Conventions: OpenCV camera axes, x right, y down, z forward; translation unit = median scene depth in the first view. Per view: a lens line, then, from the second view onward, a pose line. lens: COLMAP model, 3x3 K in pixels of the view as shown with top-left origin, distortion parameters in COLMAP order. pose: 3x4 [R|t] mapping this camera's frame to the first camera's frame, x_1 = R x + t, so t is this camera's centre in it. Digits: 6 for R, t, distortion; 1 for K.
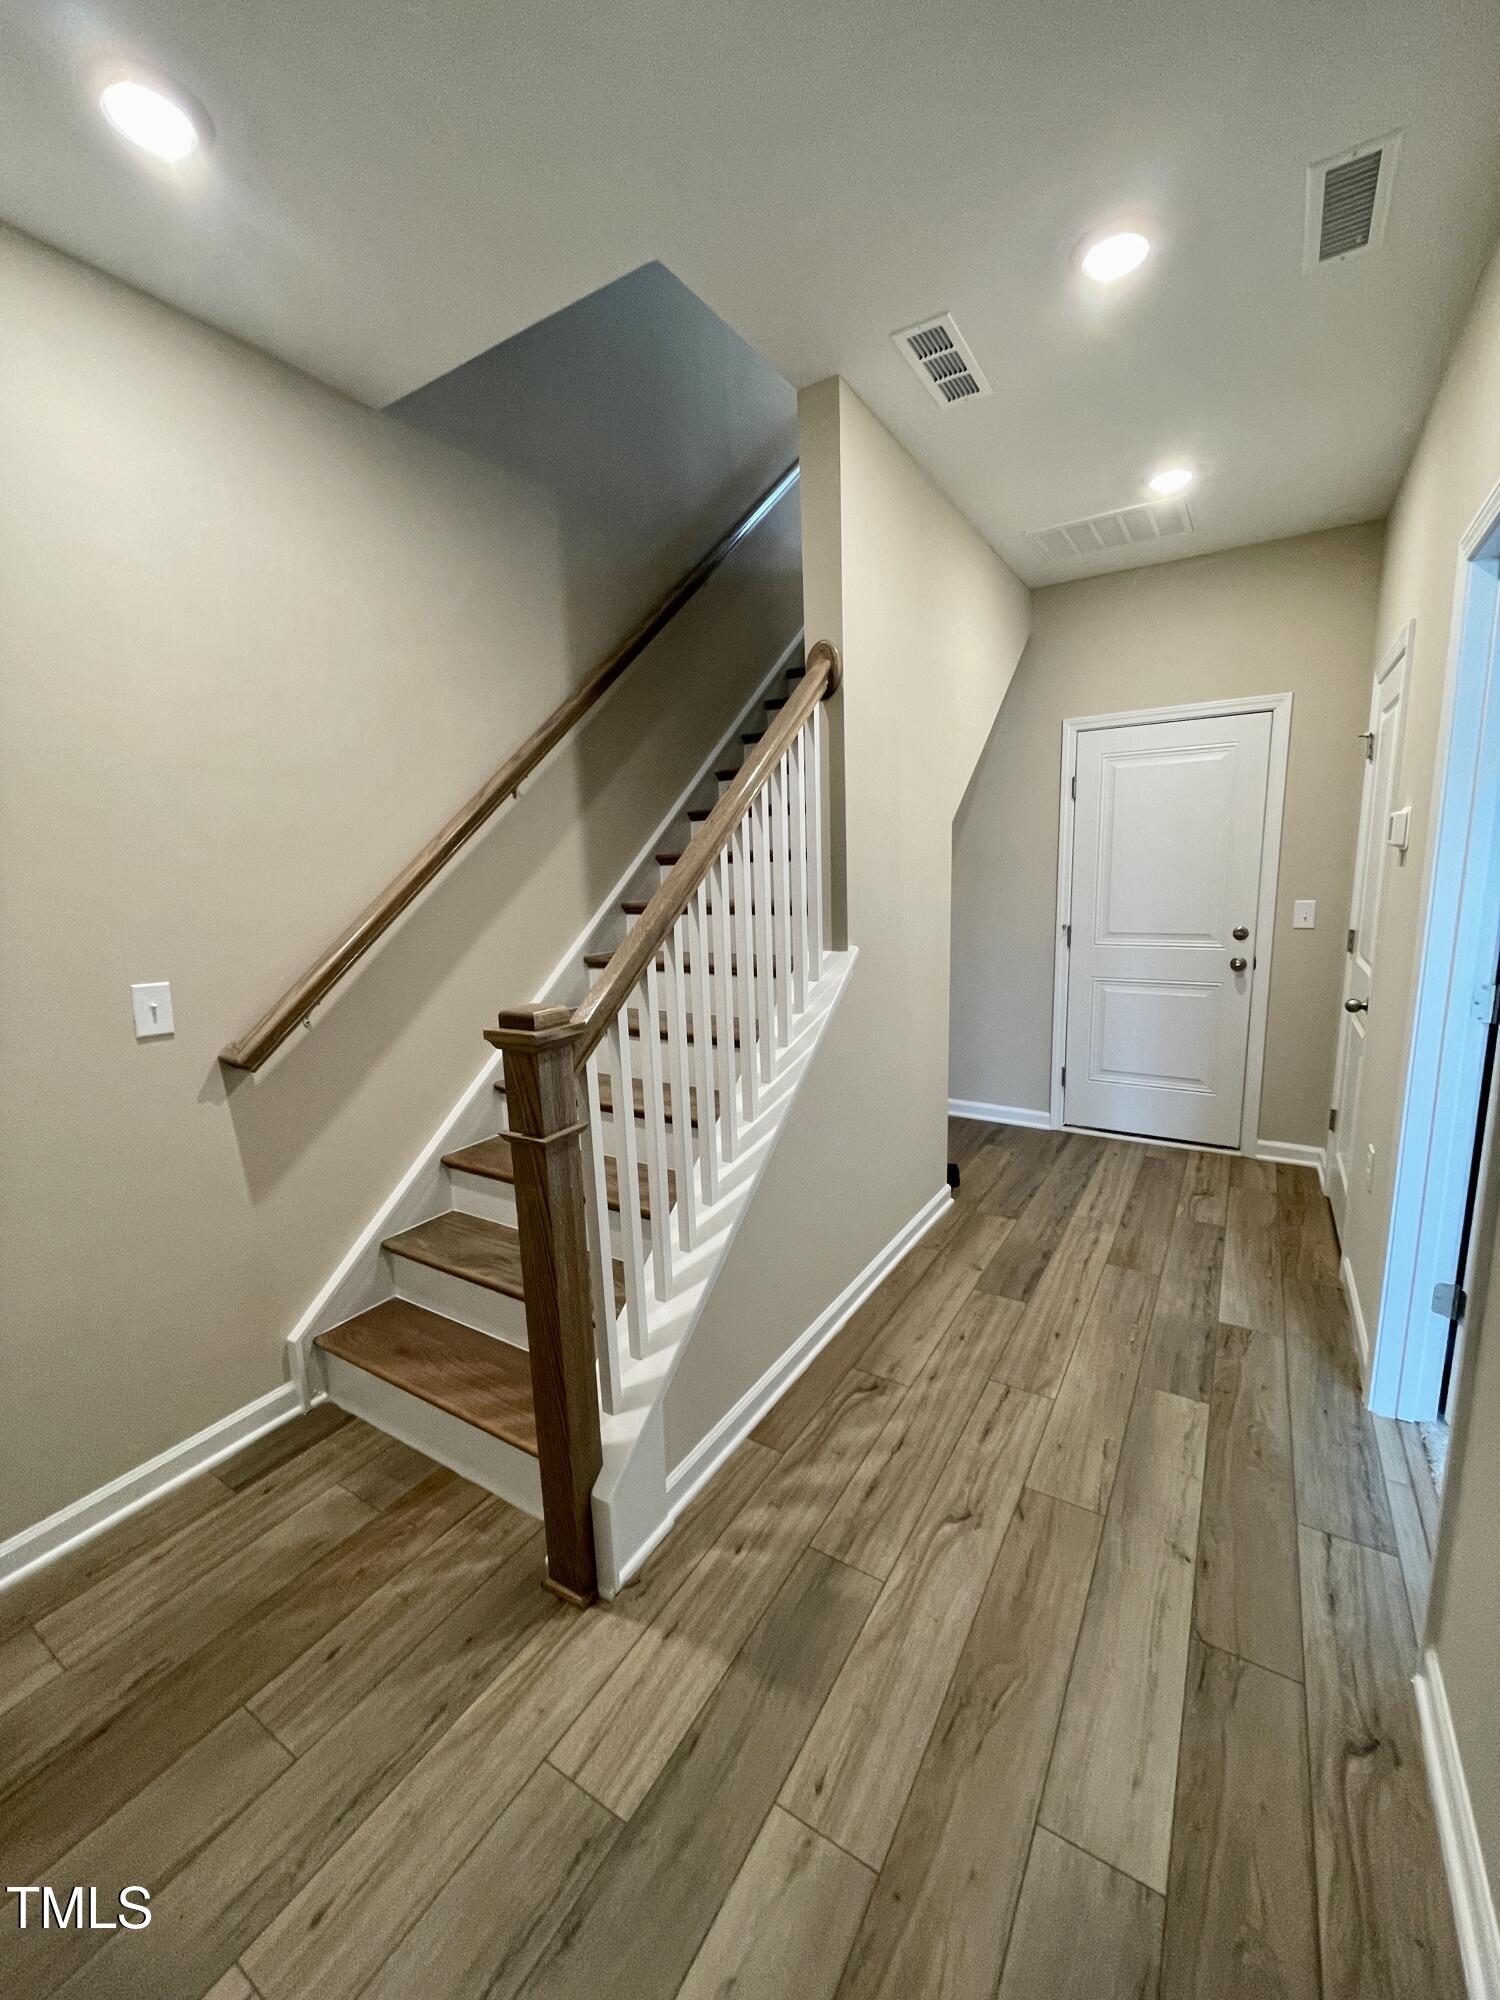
lens RADIAL K [[811.7, 0, 744.6], [0, 811.7, 1005.1], [0, 0, 1]] dist [-0.010007, 0.000309]
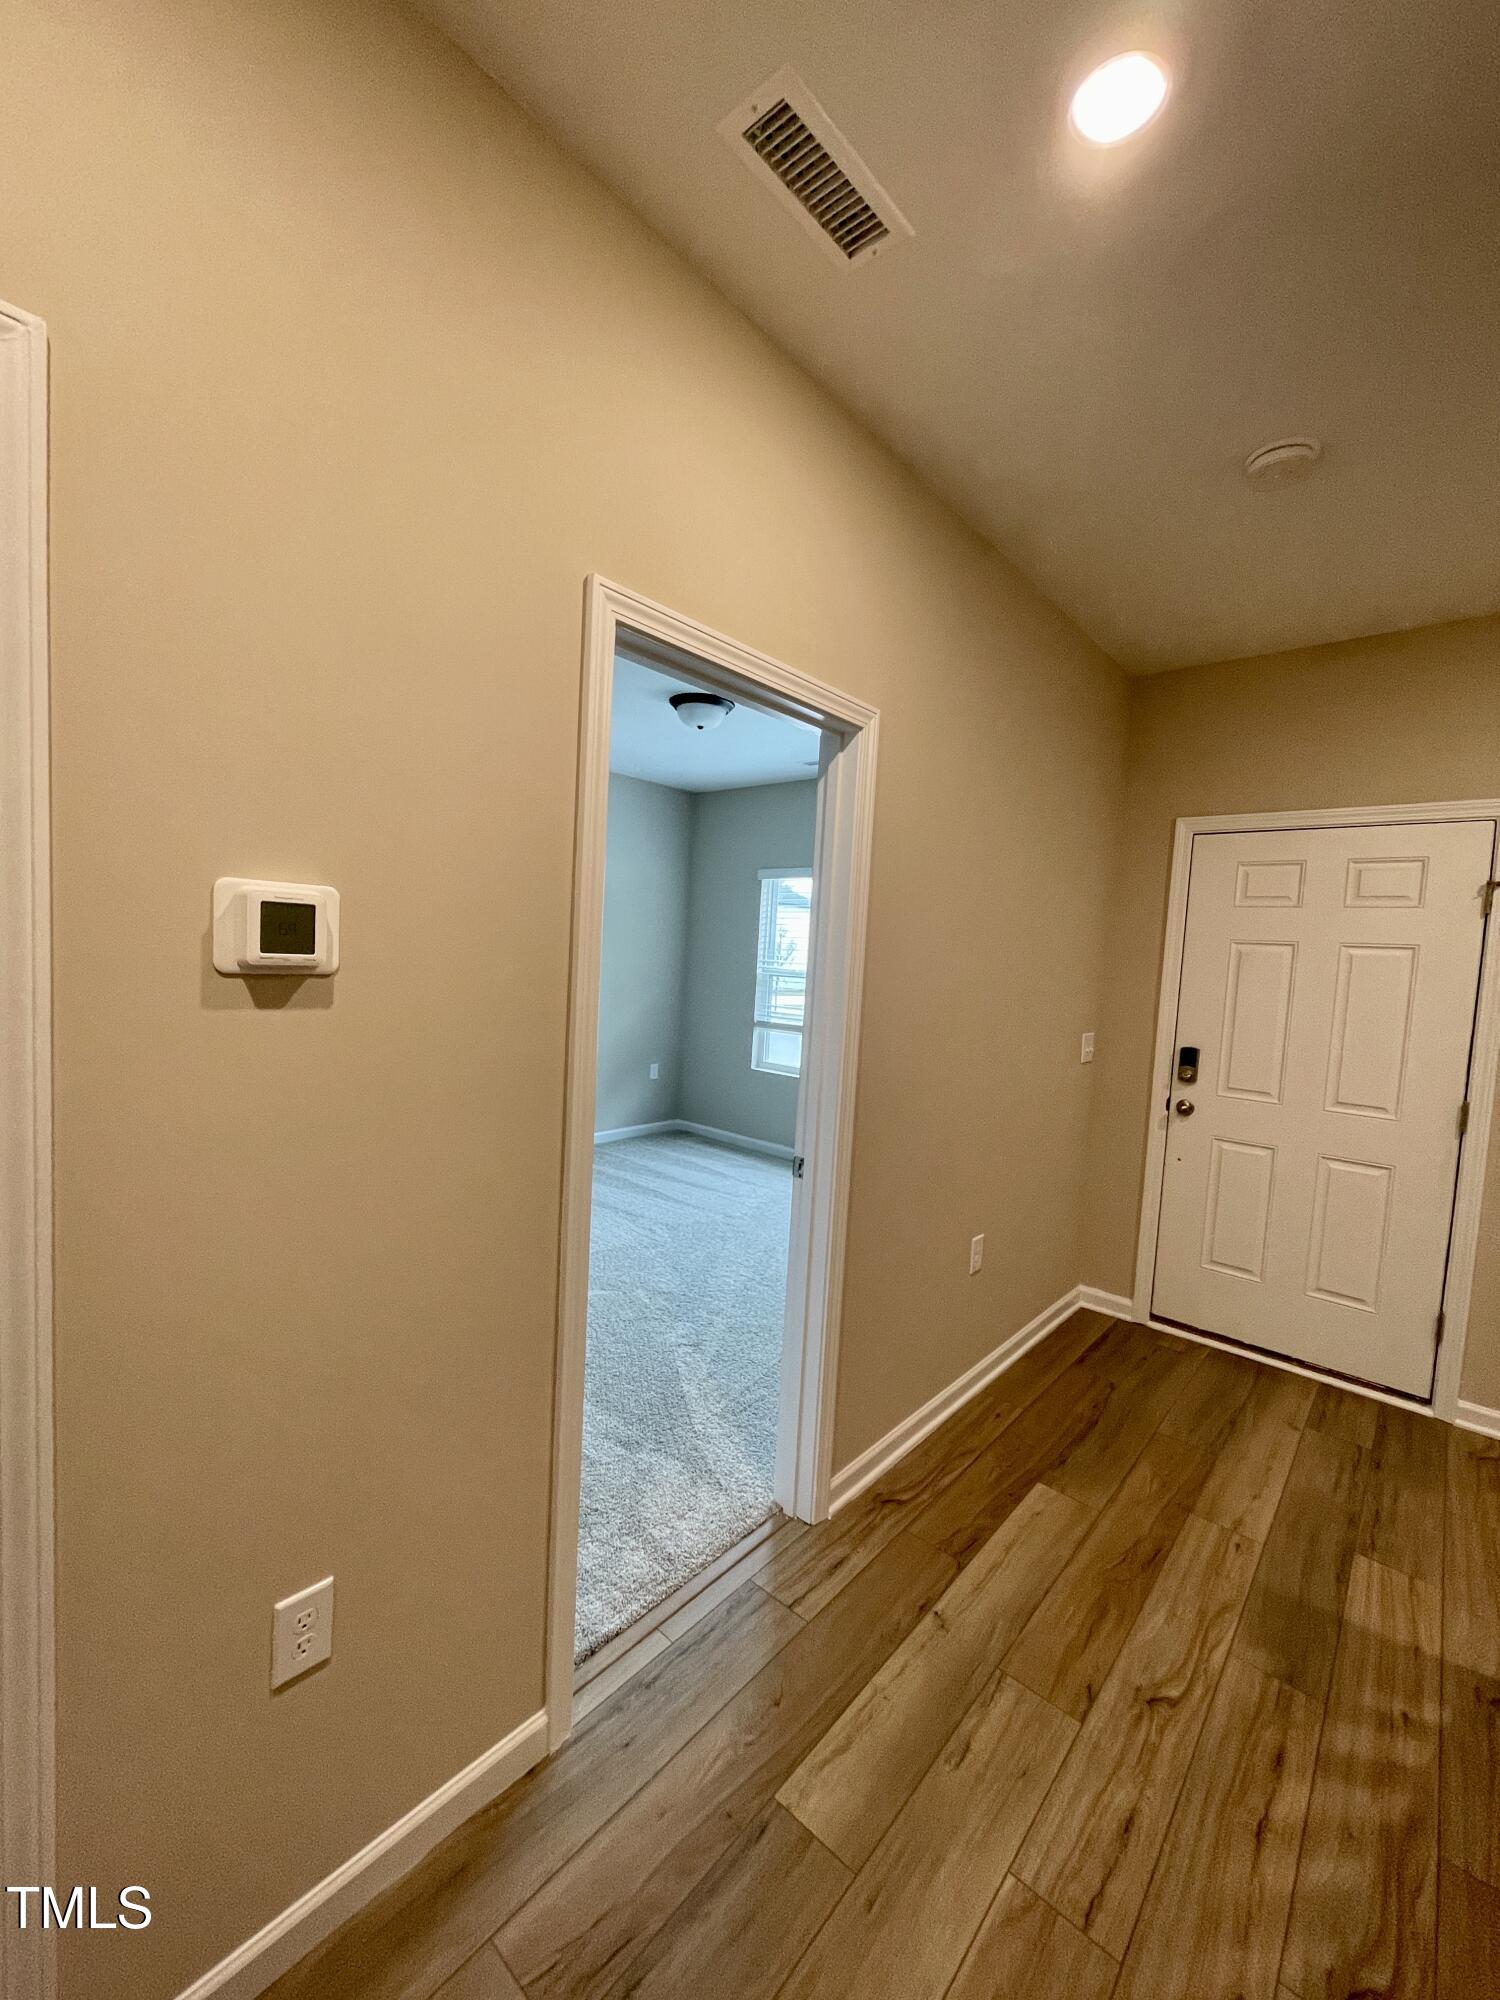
lens RADIAL K [[811.7, 0, 752.4], [0, 811.7, 1007.1], [0, 0, 1]] dist [-0.010007, 0.000309]
pose [[-0.987834, -0.028008, 0.152970, 0.628186], [0.008448, 0.972531, 0.232618, -0.356390], [-0.155284, 0.231080, -0.960463, 1.831614]]
